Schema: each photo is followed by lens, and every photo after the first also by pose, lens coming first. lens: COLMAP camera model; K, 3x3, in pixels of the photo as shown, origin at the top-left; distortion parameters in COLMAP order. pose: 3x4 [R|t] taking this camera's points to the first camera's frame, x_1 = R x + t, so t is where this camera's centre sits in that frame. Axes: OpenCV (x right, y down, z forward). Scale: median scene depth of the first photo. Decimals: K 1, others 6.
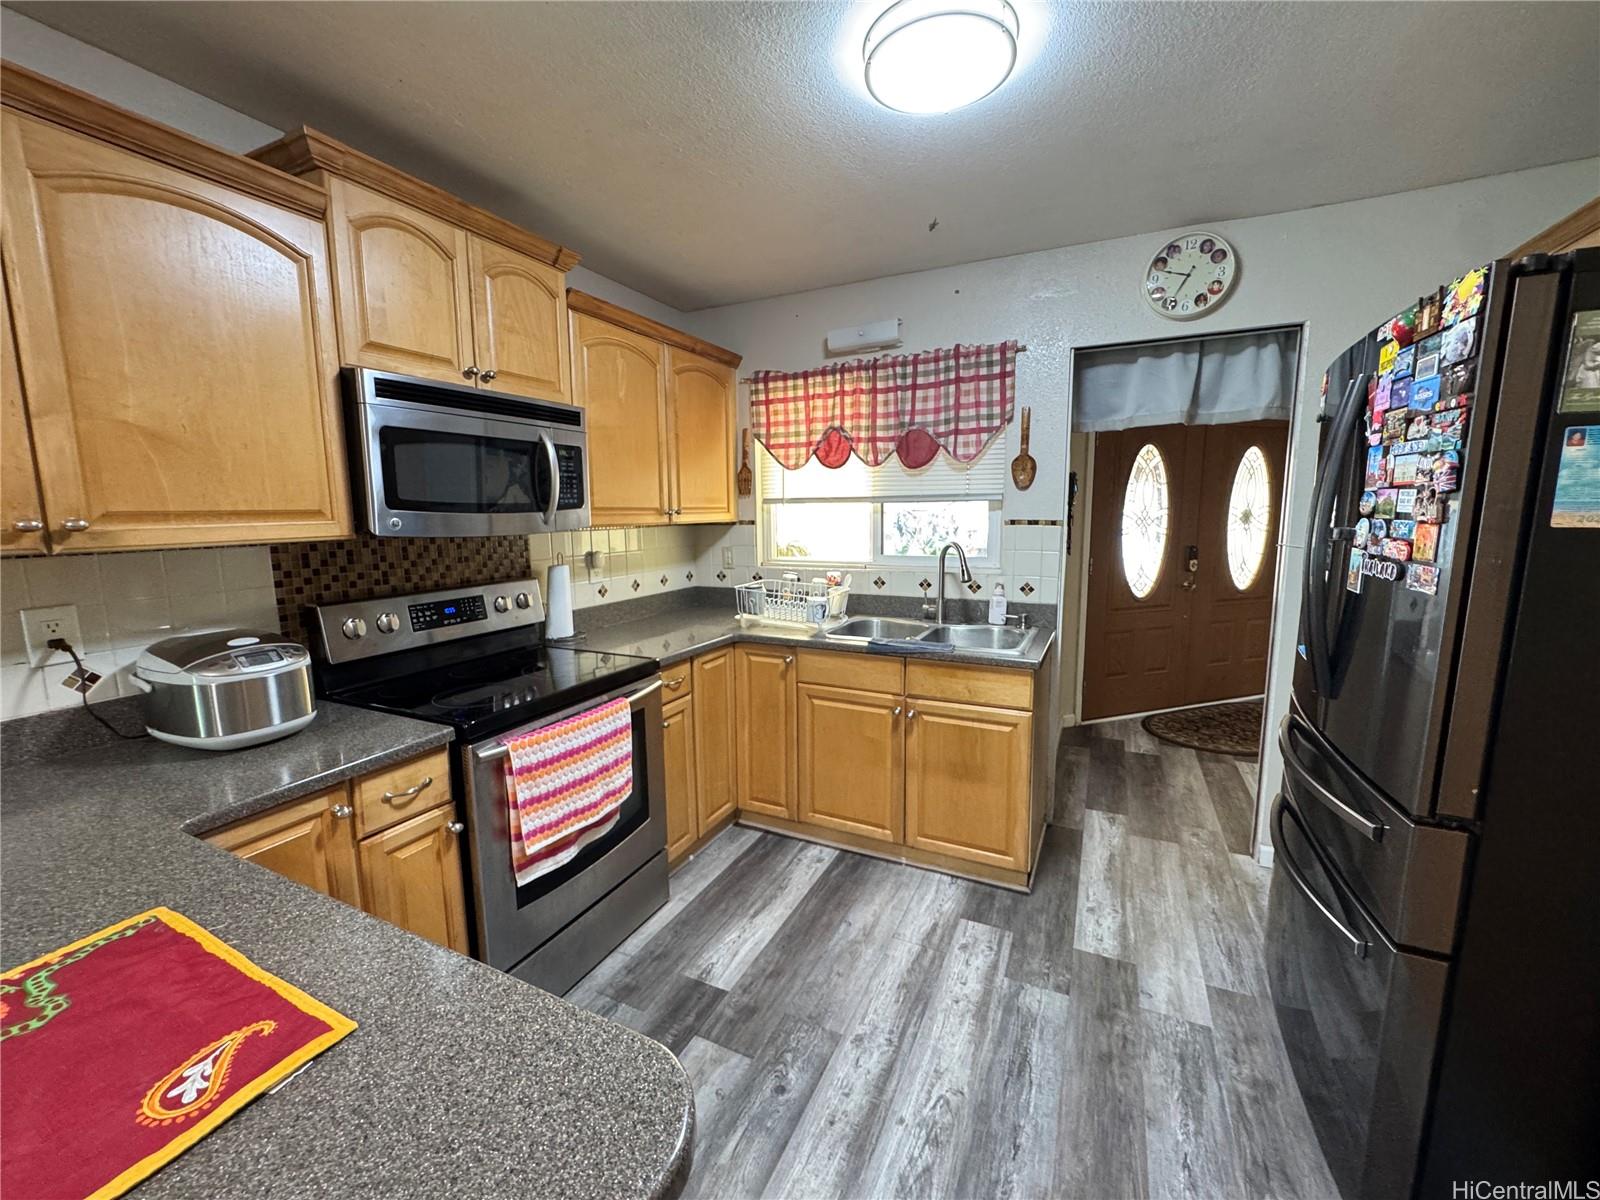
lens RADIAL K [[642.0, 0, 796.2], [0, 642.0, 600.5], [0, 0, 1]] dist [-0.005823, 0.000421]
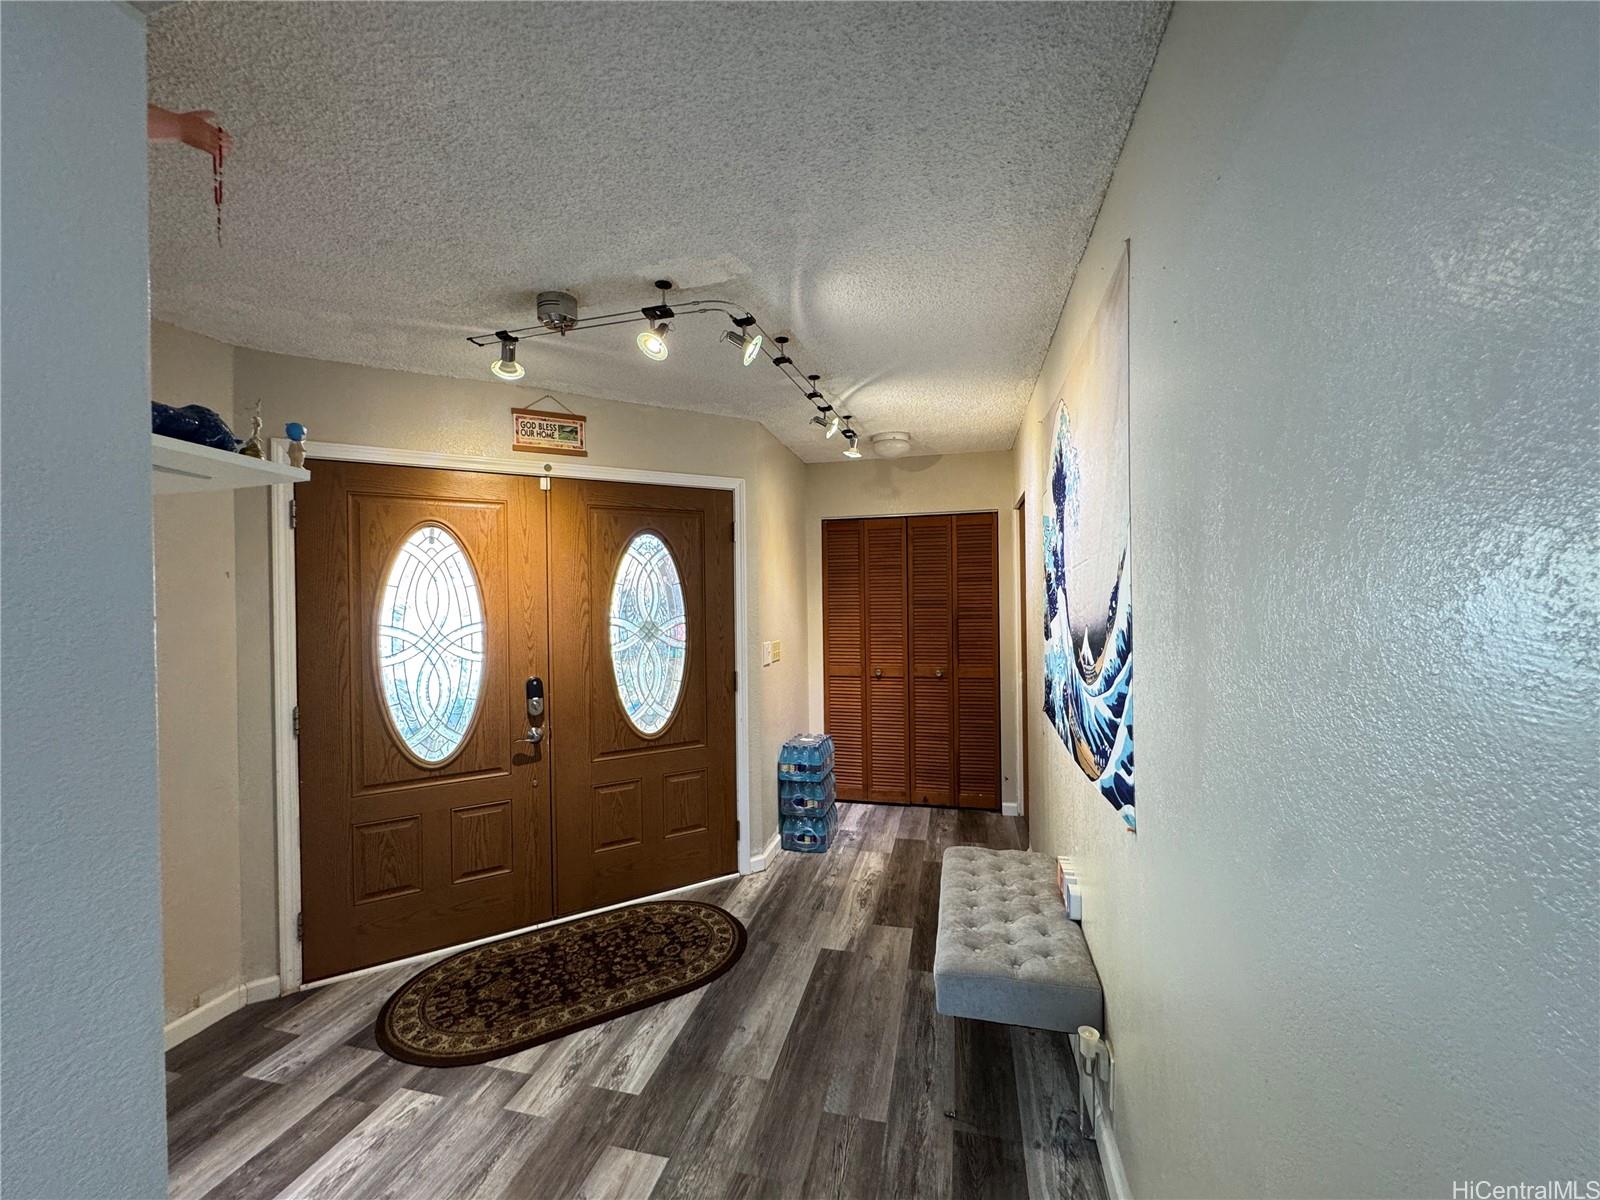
lens RADIAL K [[642.0, 0, 800.5], [0, 642.0, 595.7], [0, 0, 1]] dist [-0.005823, 0.000421]
pose [[0.978814, -0.002301, 0.204738, 1.389984], [0.031653, 0.989616, -0.140207, -0.121796], [-0.202289, 0.143717, 0.968723, 0.518939]]
